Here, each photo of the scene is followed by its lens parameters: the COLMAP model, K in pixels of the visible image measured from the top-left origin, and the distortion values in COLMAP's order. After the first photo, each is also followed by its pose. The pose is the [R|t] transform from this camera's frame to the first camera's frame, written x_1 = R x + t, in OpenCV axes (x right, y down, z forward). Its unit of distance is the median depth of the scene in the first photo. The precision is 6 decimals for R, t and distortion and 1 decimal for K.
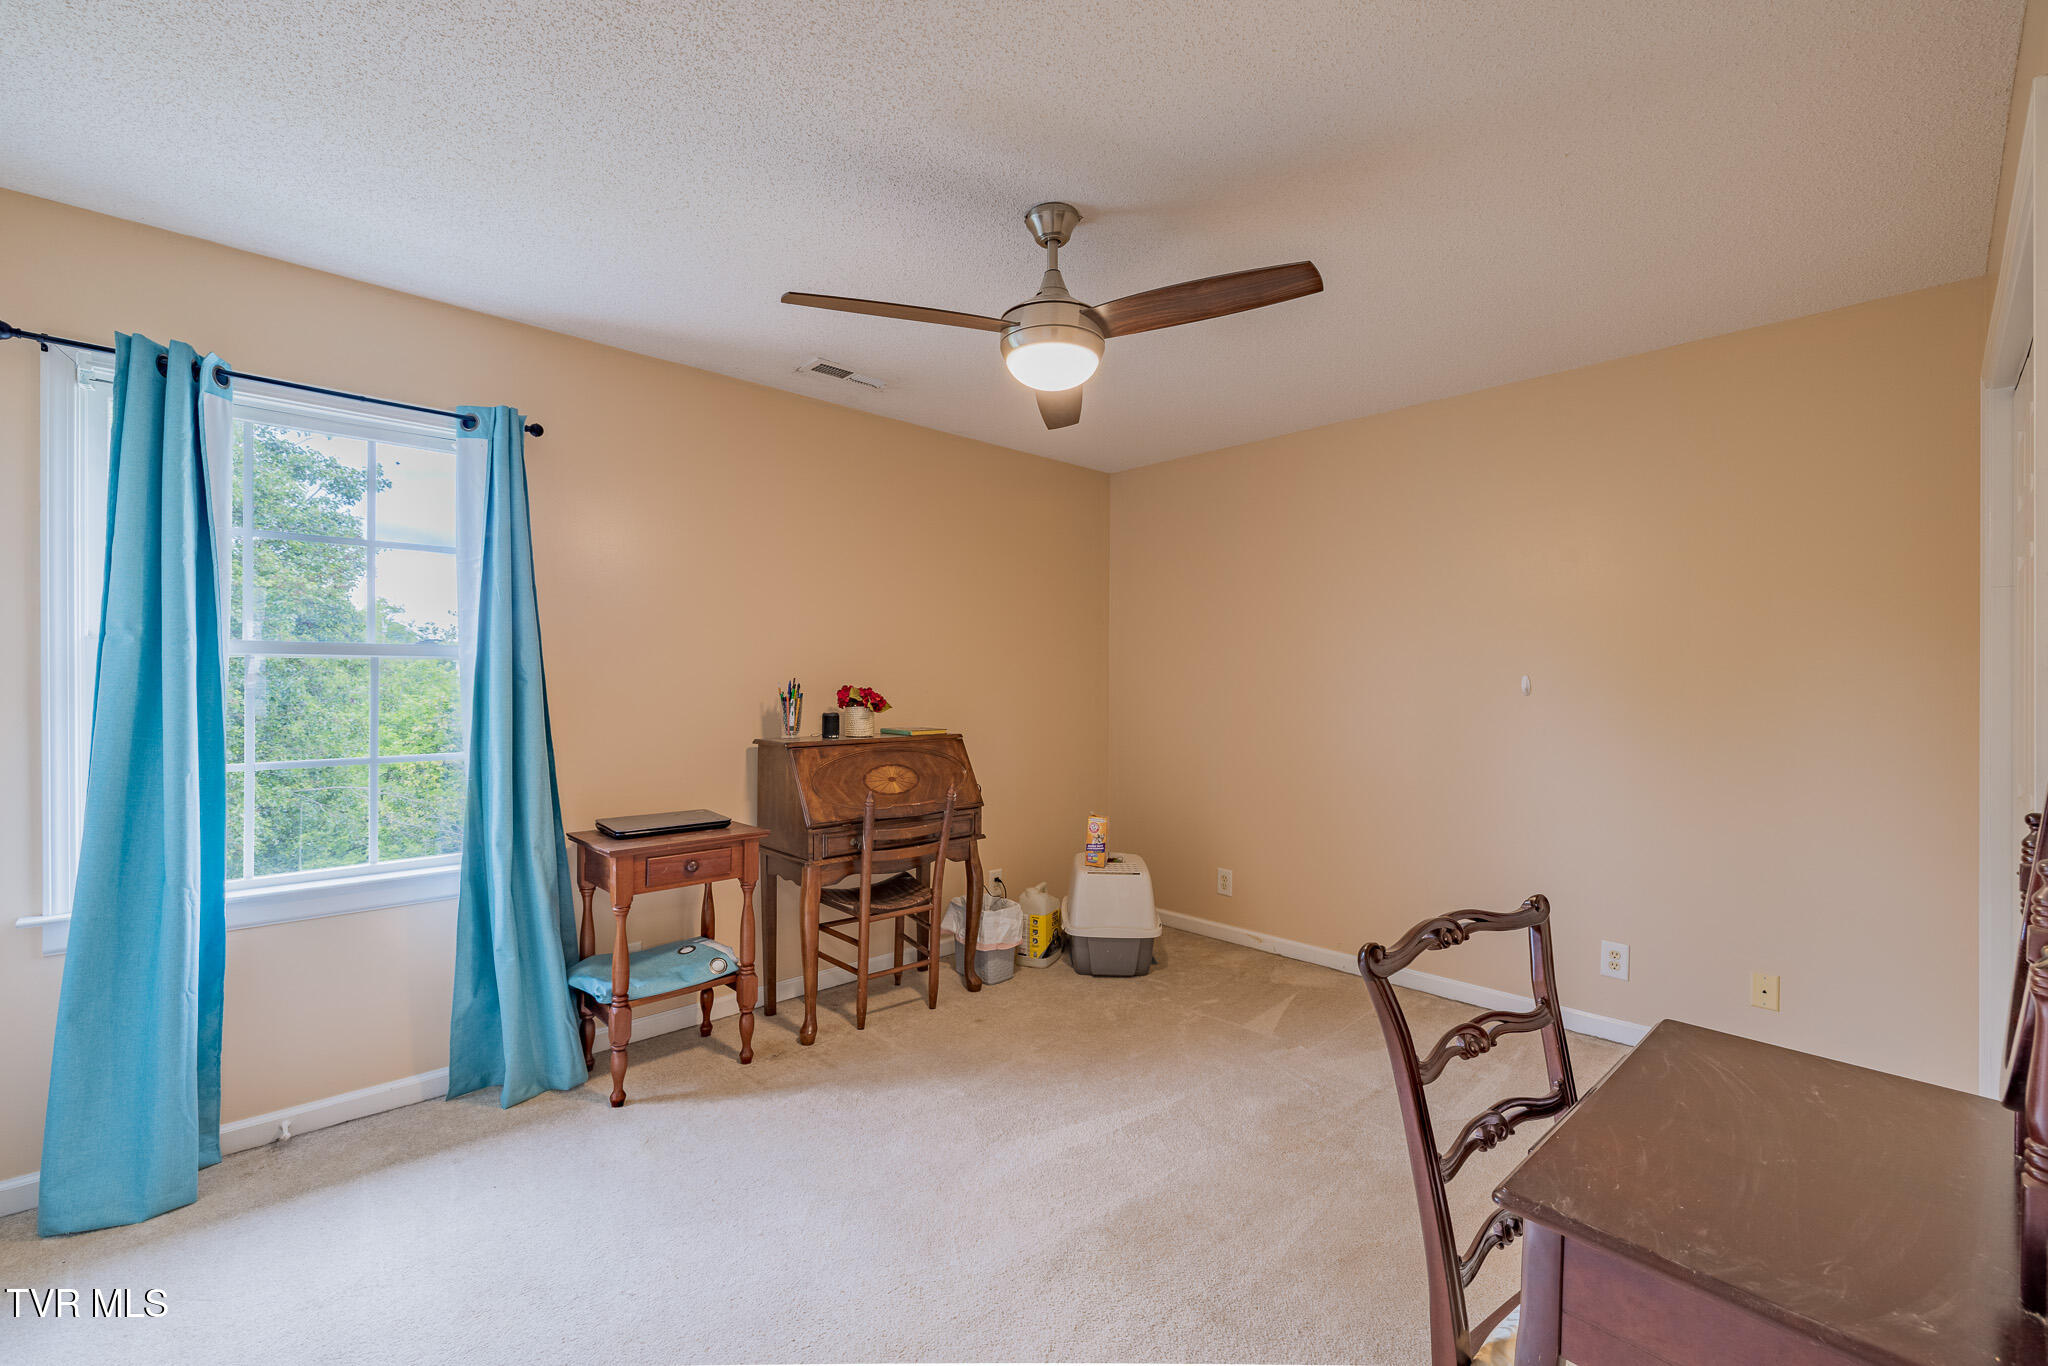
lens RADIAL K [[900.9, 0, 1025.2], [0, 900.9, 685.6], [0, 0, 1]] dist [0.002909, 0.000054]
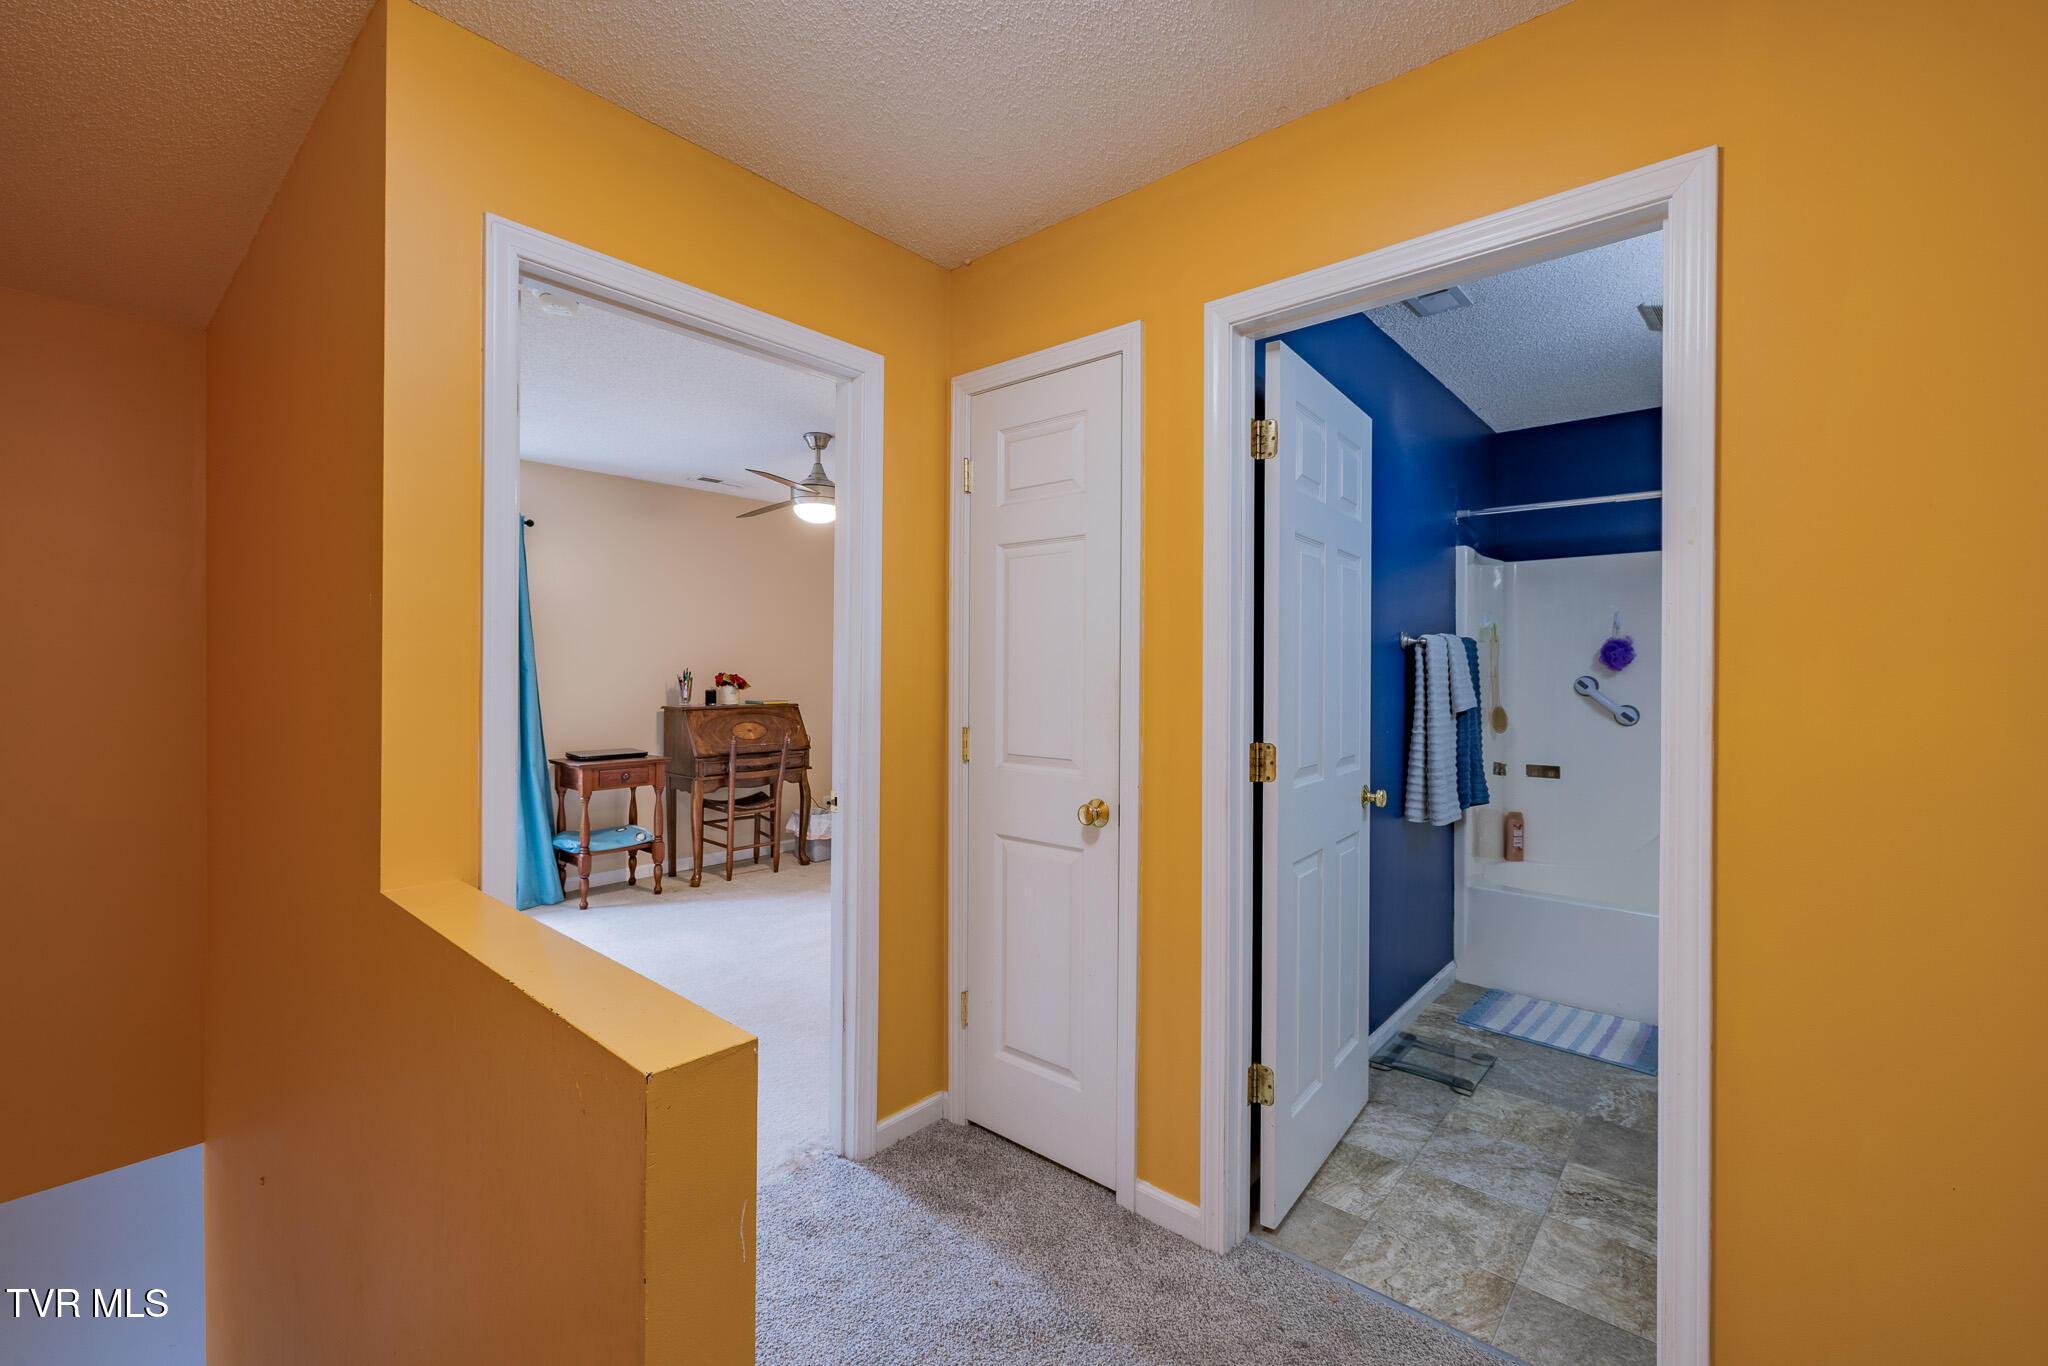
lens RADIAL K [[900.9, 0, 1016.9], [0, 900.9, 678.4], [0, 0, 1]] dist [0.002909, 0.000054]
pose [[0.995967, -0.001201, 0.089708, 0.196112], [0.000815, 0.999990, 0.004346, 0.003809], [-0.089713, -0.004255, 0.995959, -0.692148]]
